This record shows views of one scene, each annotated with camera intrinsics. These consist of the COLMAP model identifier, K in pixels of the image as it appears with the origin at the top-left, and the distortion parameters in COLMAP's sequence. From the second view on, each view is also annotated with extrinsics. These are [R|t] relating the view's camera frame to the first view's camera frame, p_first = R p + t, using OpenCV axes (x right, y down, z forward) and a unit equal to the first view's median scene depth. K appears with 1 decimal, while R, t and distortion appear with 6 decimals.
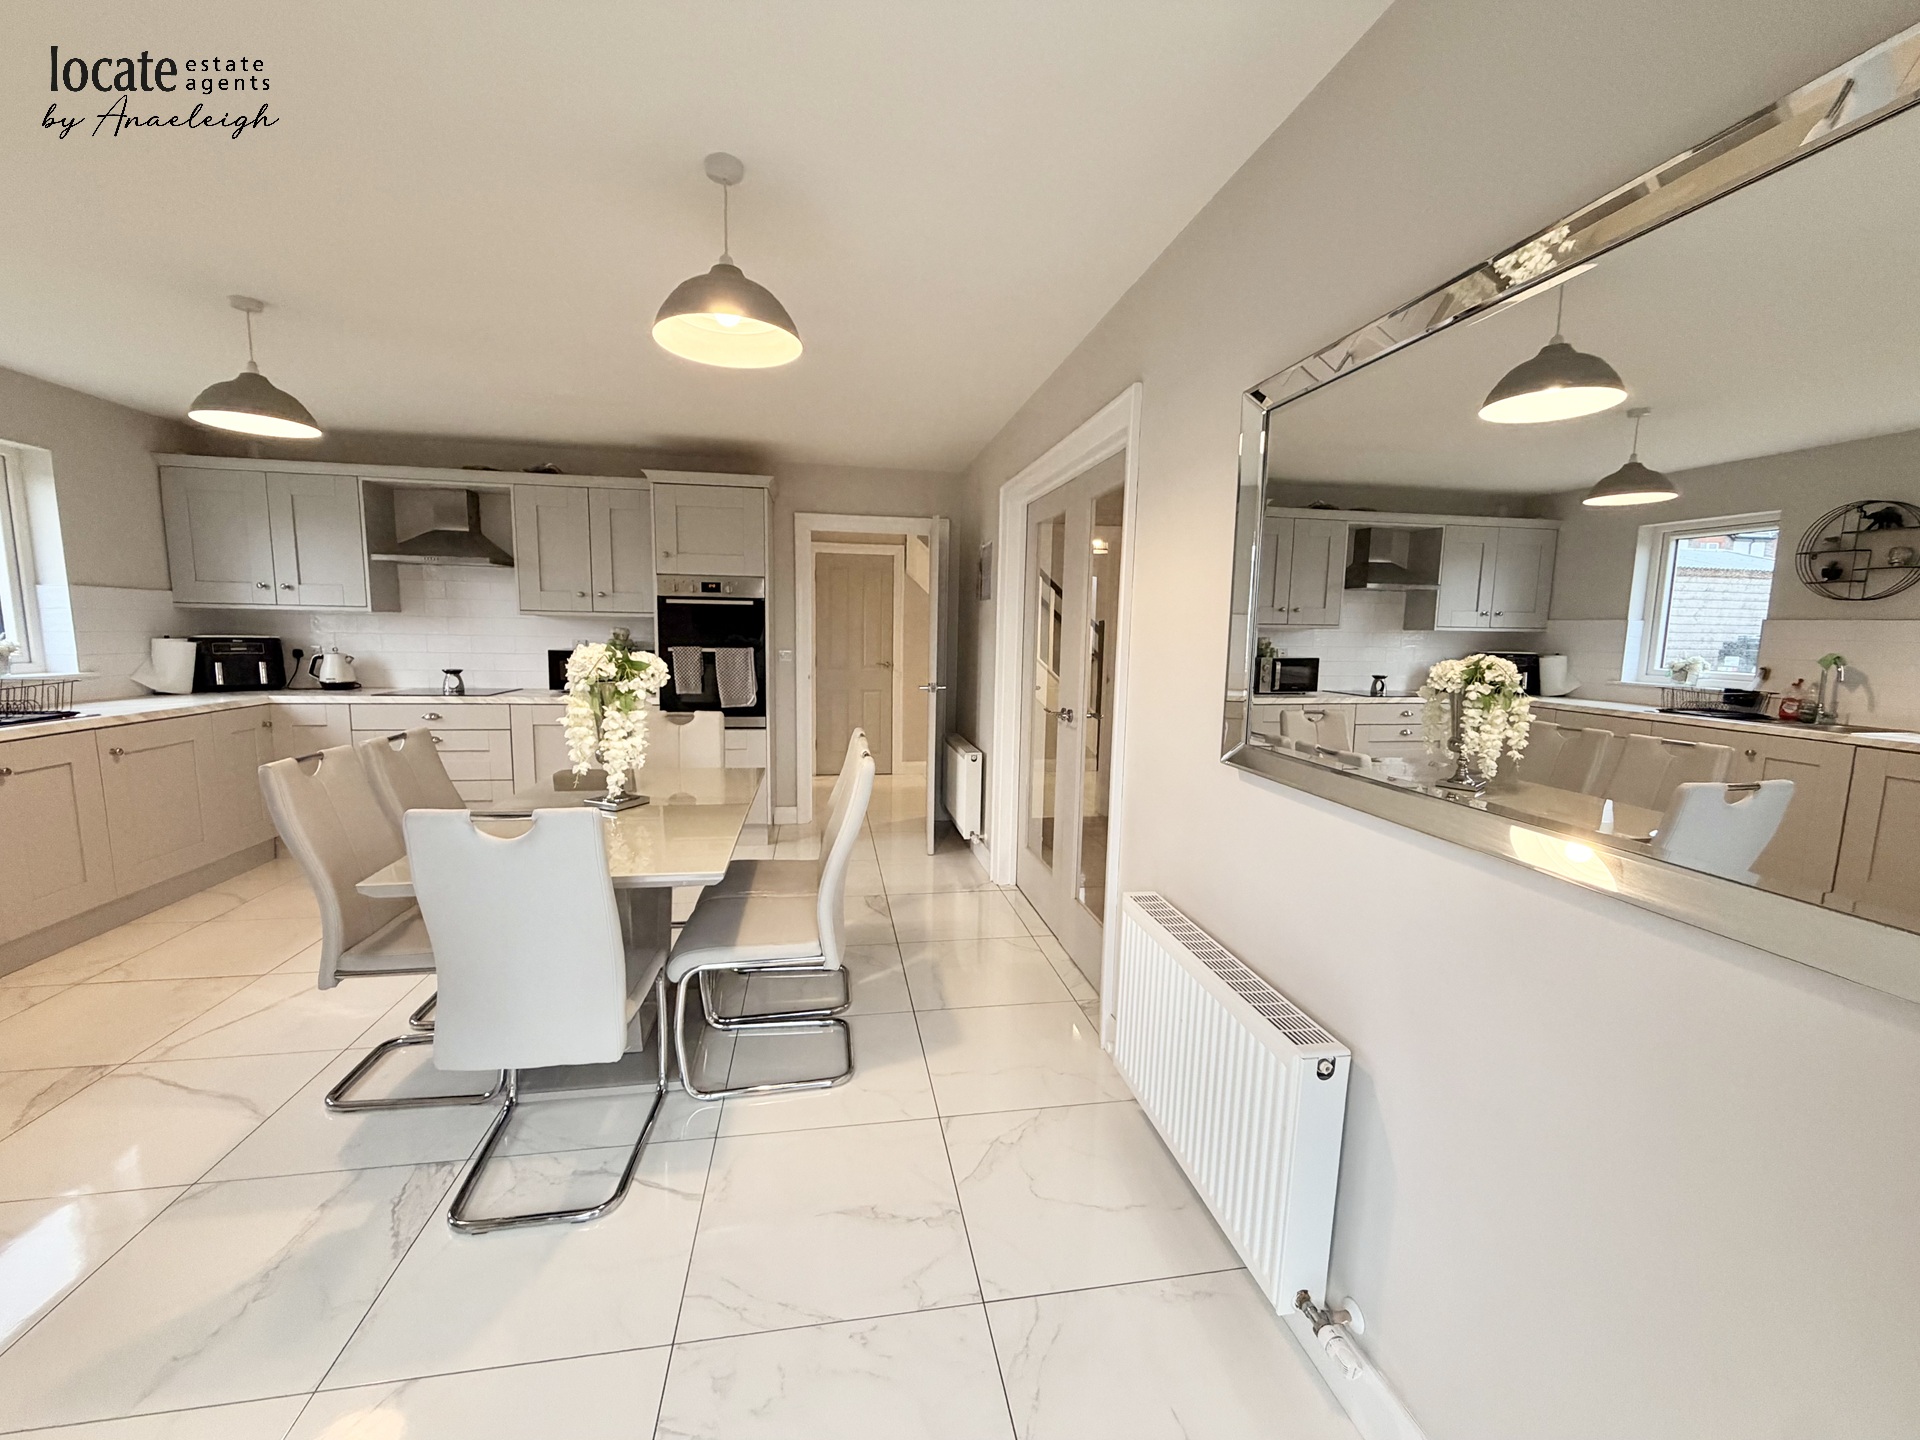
lens RADIAL K [[768.2, 0, 956.7], [0, 768.2, 726.0], [0, 0, 1]] dist [0.000462, 0.000440]
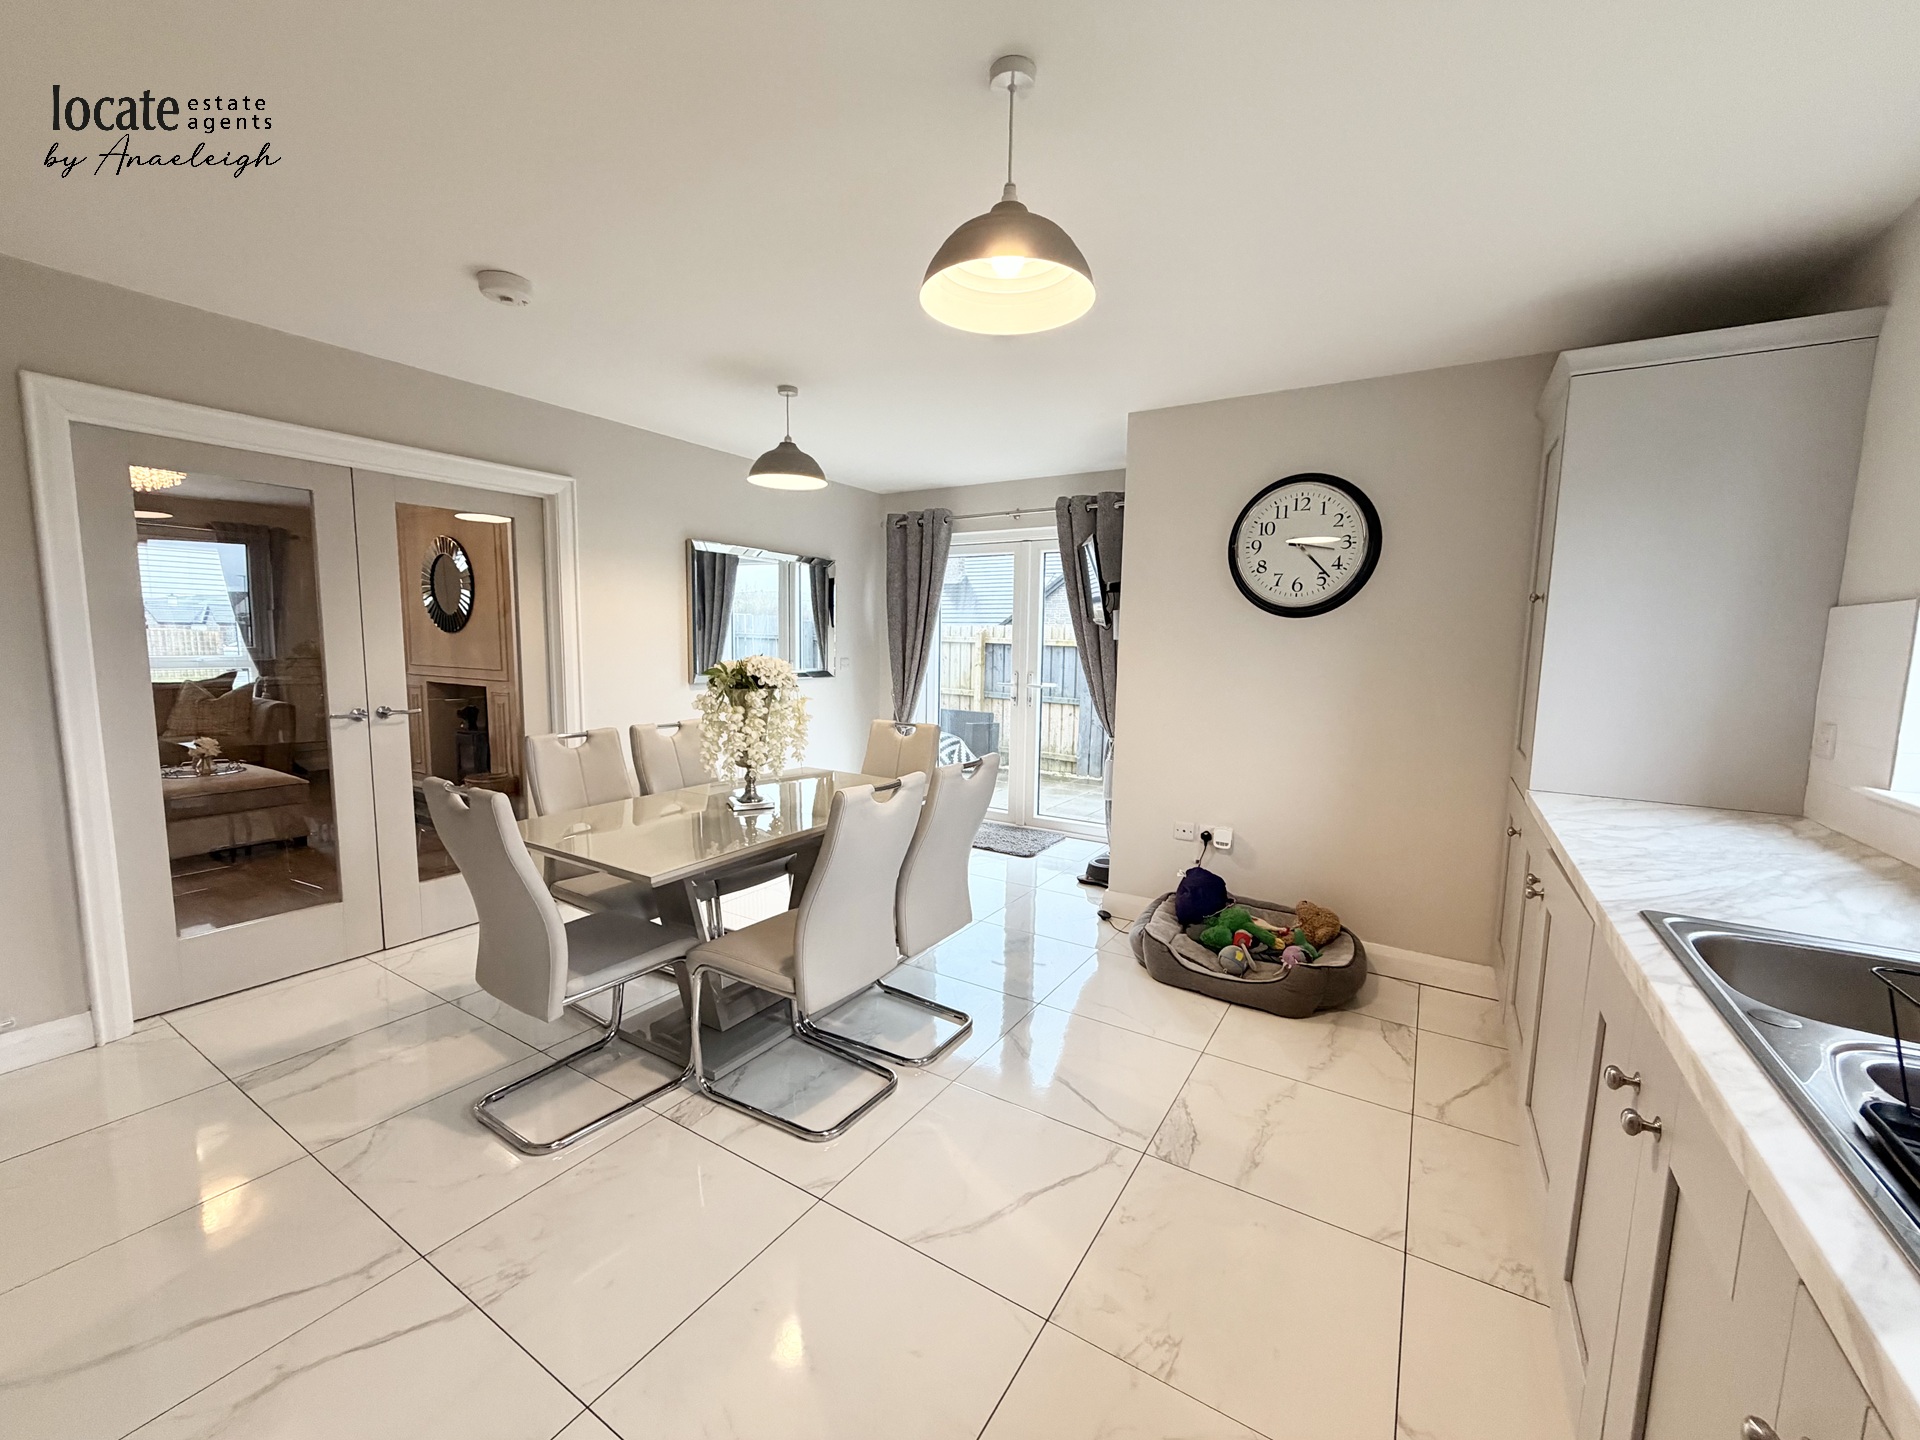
lens RADIAL K [[768.2, 0, 956.7], [0, 768.2, 726.0], [0, 0, 1]] dist [0.000462, 0.000440]
pose [[-0.745638, -0.110644, 0.657101, -0.762676], [0.056040, 0.972212, 0.227295, -0.130212], [-0.663991, 0.206304, -0.718718, 0.882871]]
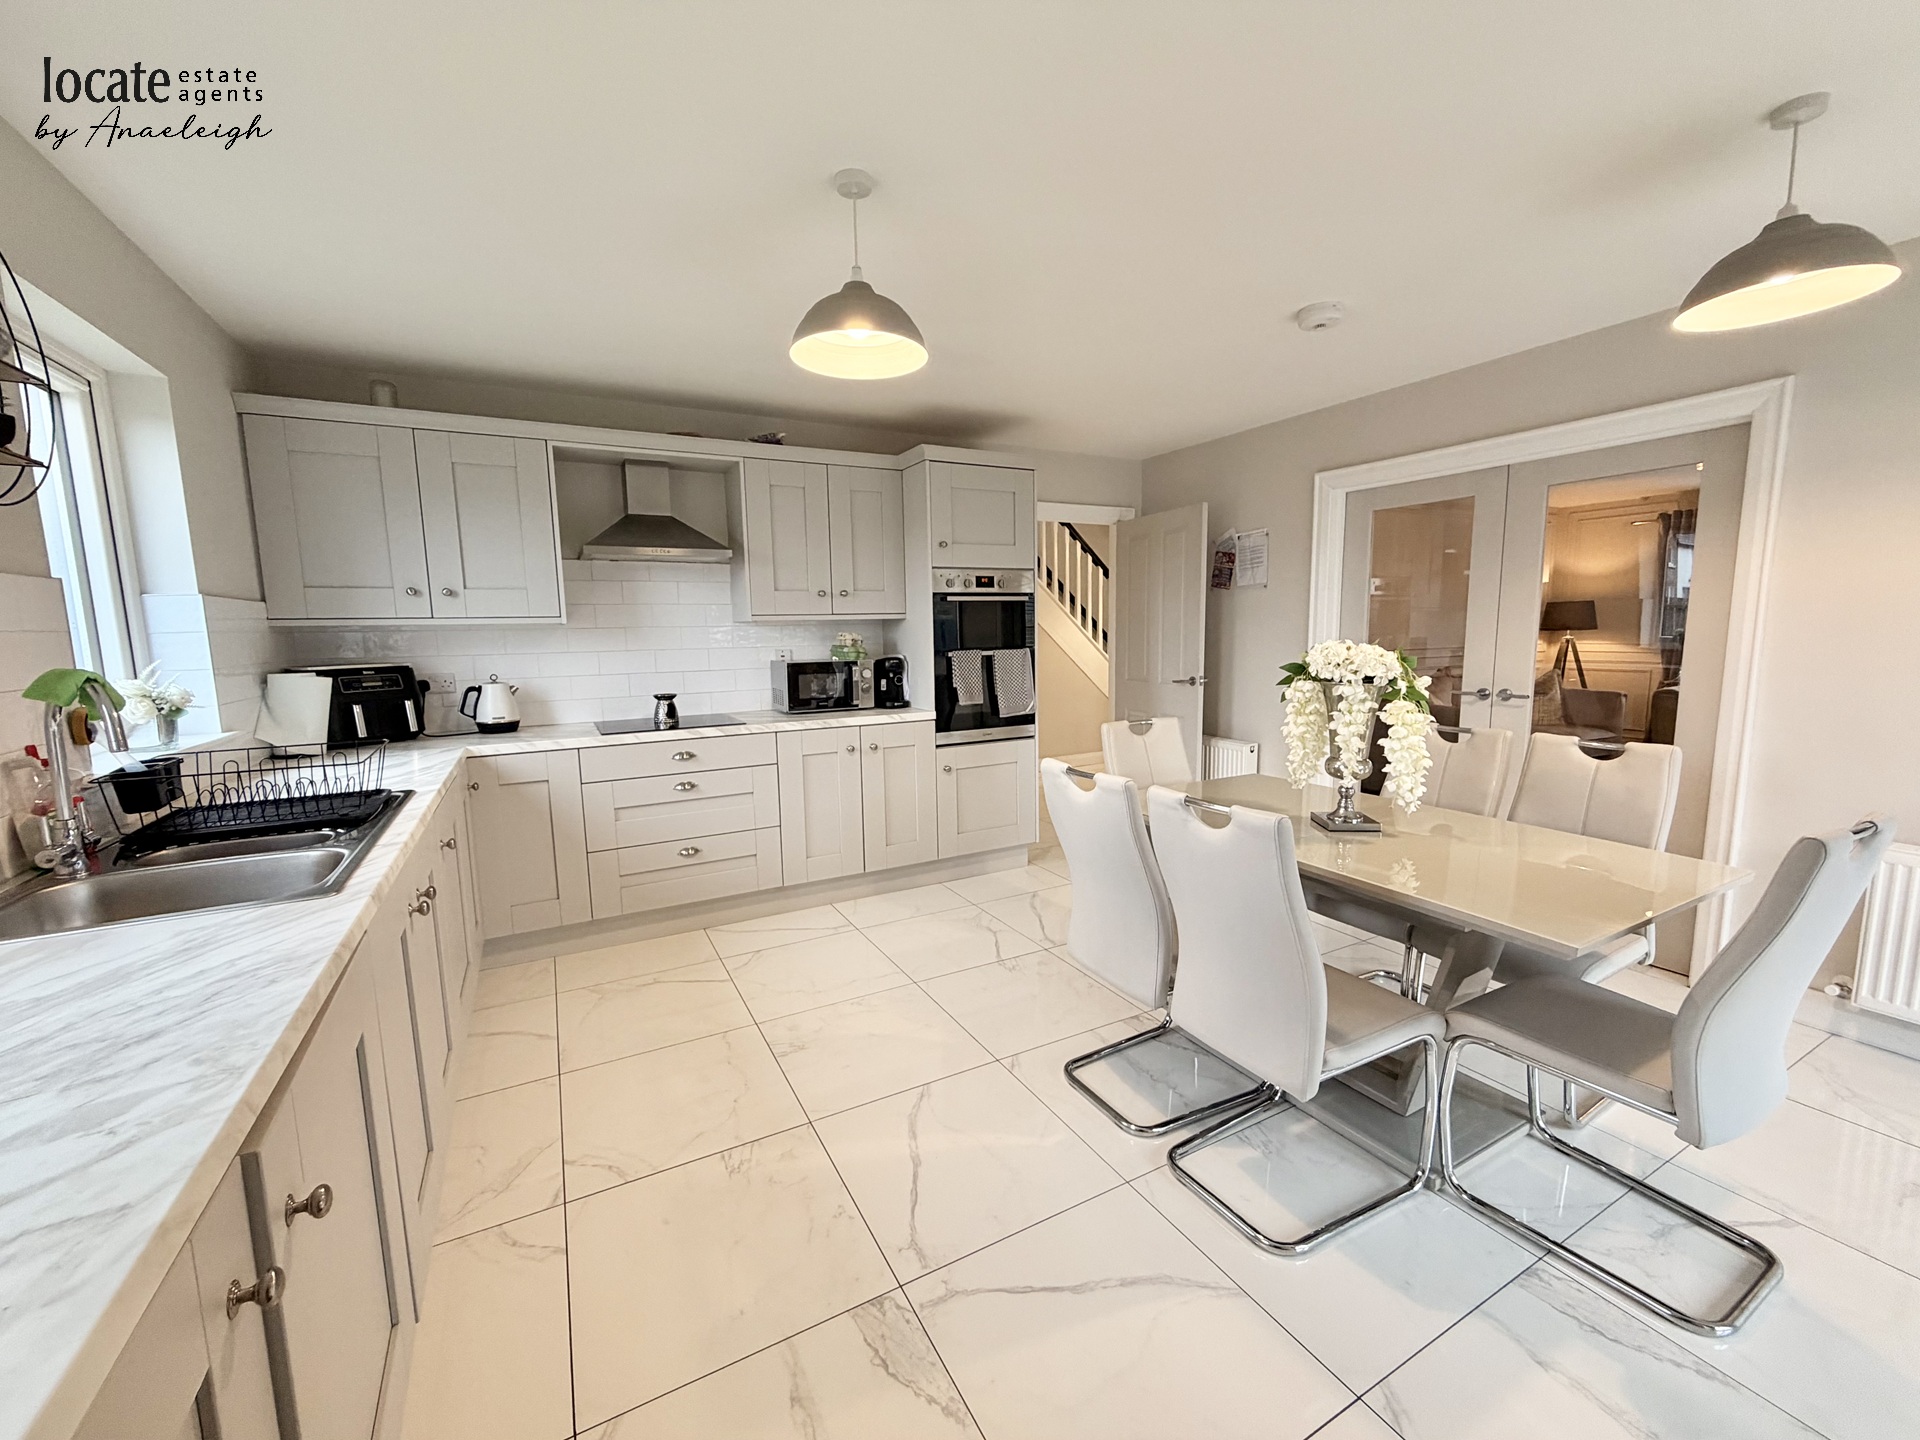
lens RADIAL K [[768.2, 0, 956.7], [0, 768.2, 726.0], [0, 0, 1]] dist [0.000462, 0.000440]
pose [[0.947147, -0.077706, 0.311245, -0.637579], [0.076616, 0.996936, 0.015747, -0.032239], [-0.311515, 0.008931, 0.950199, 0.176171]]
